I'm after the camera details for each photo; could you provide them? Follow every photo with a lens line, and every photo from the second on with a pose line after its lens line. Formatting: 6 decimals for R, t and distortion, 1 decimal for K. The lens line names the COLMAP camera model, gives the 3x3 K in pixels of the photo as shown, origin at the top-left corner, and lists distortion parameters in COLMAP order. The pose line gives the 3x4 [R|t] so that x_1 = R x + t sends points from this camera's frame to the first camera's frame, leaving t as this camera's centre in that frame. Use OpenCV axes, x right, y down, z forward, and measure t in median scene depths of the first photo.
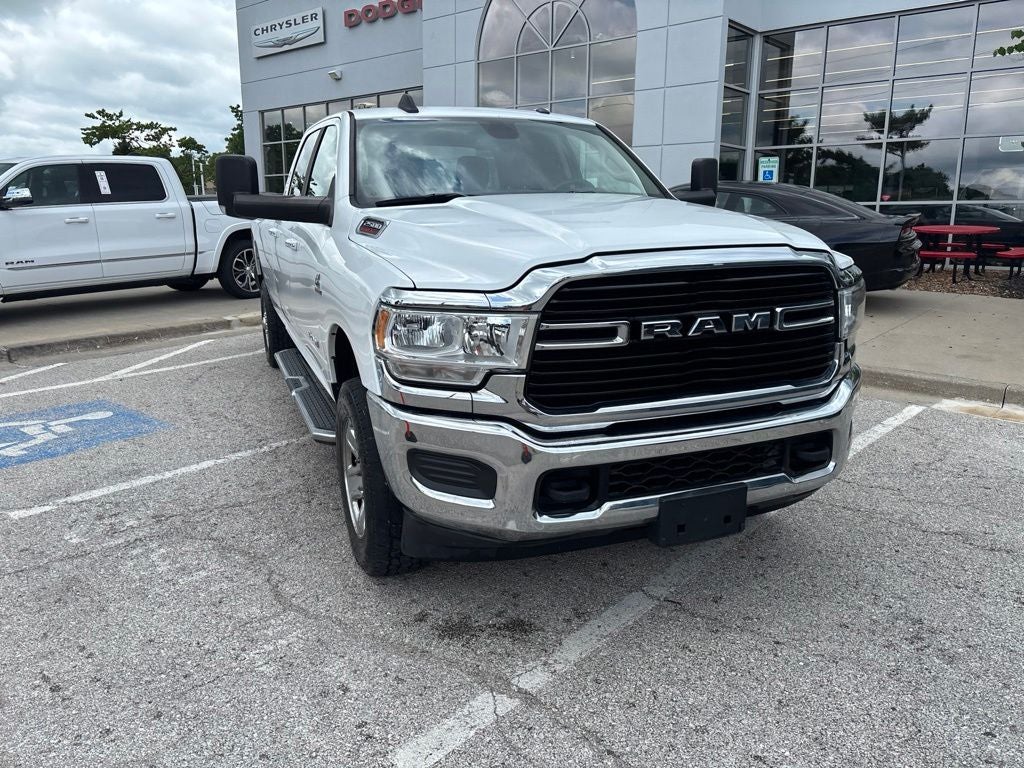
lens RADIAL K [[782.7, 0, 498.4], [0, 782.7, 381.4], [0, 0, 1]] dist [0.055495, -0.067182]
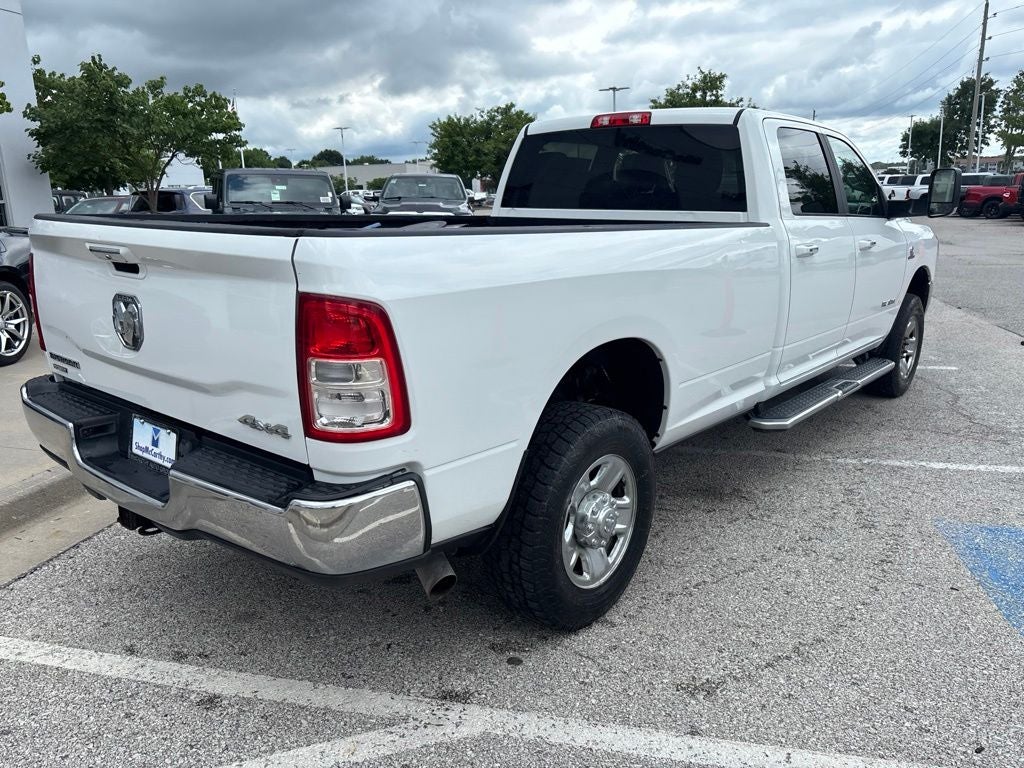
lens RADIAL K [[778.7, 0, 510.4], [0, 778.7, 379.9], [0, 0, 1]] dist [0.046149, -0.056364]
pose [[-0.495278, -0.197580, 0.845968, -1.306109], [0.204008, 0.920109, 0.334334, -0.623863], [-0.844441, 0.338173, -0.415402, 2.590941]]
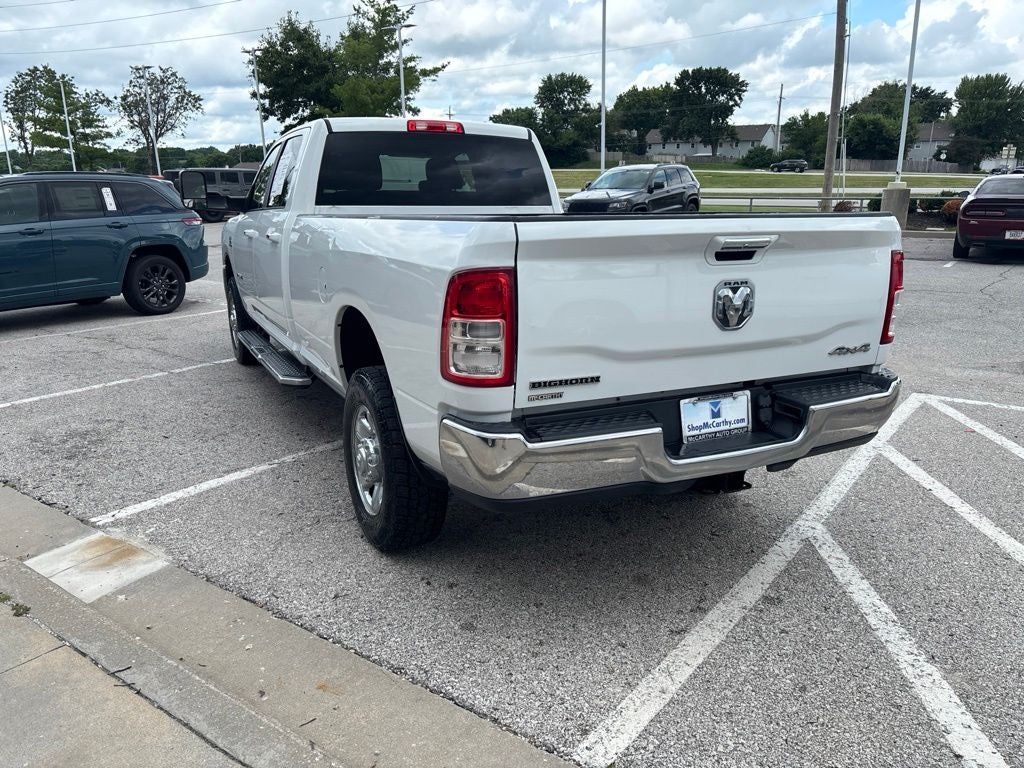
lens RADIAL K [[774.7, 0, 511.1], [0, 774.7, 393.4], [0, 0, 1]] dist [0.042381, -0.050297]
pose [[-0.995085, 0.029990, -0.094374, -0.189039], [-0.017687, 0.883885, 0.467369, -0.795288], [0.097432, 0.466741, -0.879011, 3.303009]]
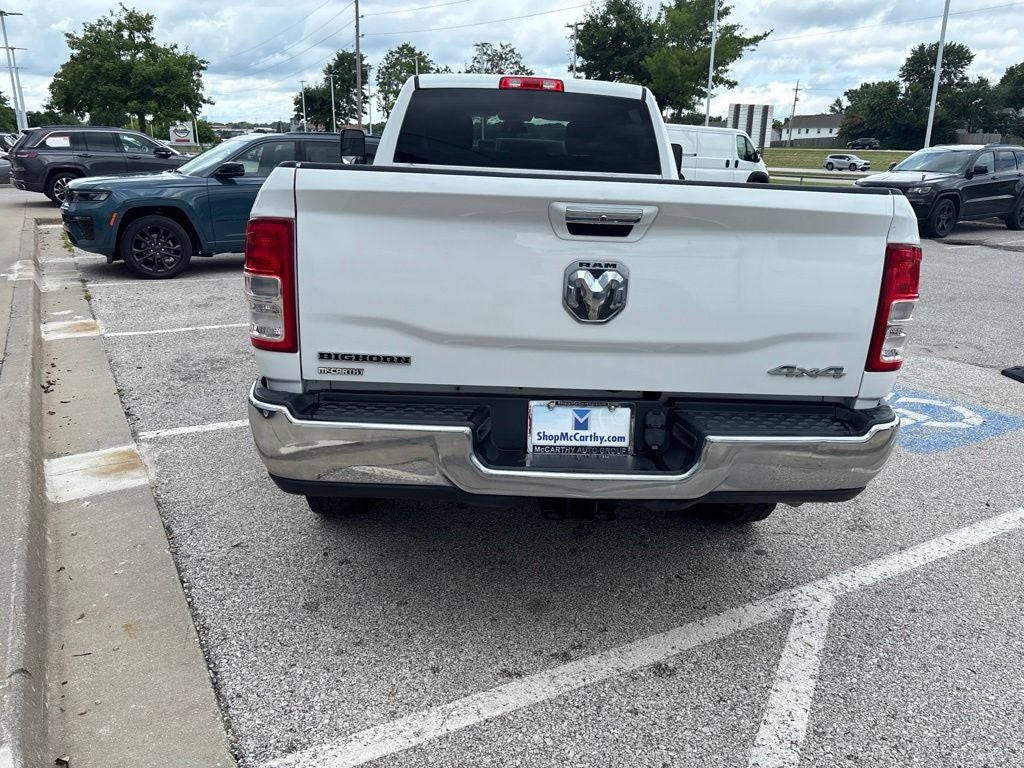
lens RADIAL K [[776.1, 0, 511.5], [0, 776.1, 386.4], [0, 0, 1]] dist [0.050461, -0.062676]
pose [[-0.951714, -0.115208, 0.284549, -0.626019], [0.037428, 0.876448, 0.480039, -0.745882], [-0.304697, 0.467510, -0.829816, 3.163832]]
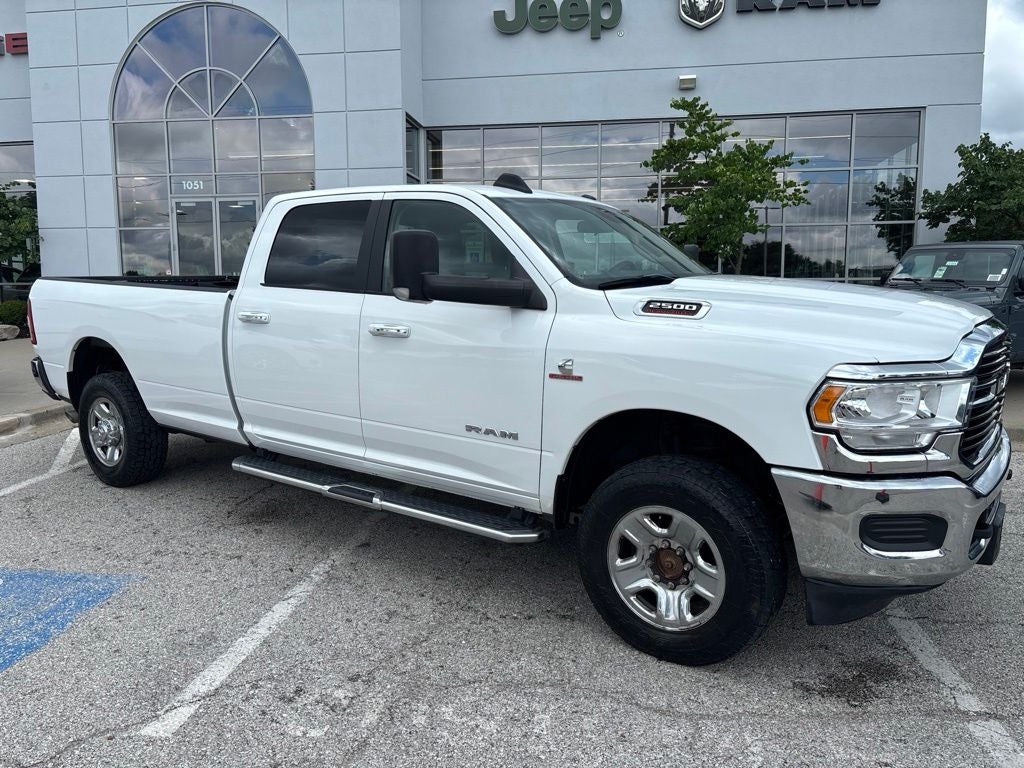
lens RADIAL K [[784.9, 0, 507.1], [0, 784.9, 388.0], [0, 0, 1]] dist [0.053461, -0.060236]
pose [[0.839559, -0.072361, 0.538428, -0.834151], [0.118352, 0.991647, -0.051274, -0.066434], [-0.530220, 0.106772, 0.841110, 0.268766]]
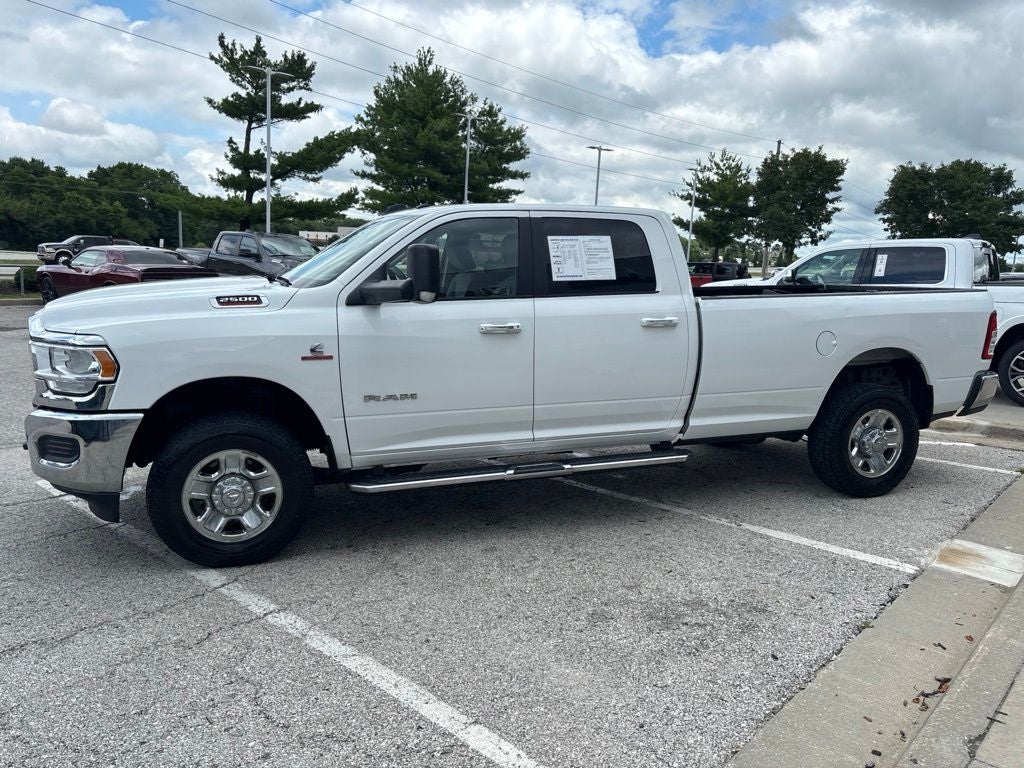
lens RADIAL K [[778.1, 0, 508.6], [0, 778.1, 378.3], [0, 0, 1]] dist [0.044921, -0.053243]
pose [[-0.005262, 0.149297, -0.988778, 1.573217], [-0.247214, 0.957906, 0.145951, -0.402100], [0.968947, 0.245208, 0.031868, 1.533293]]
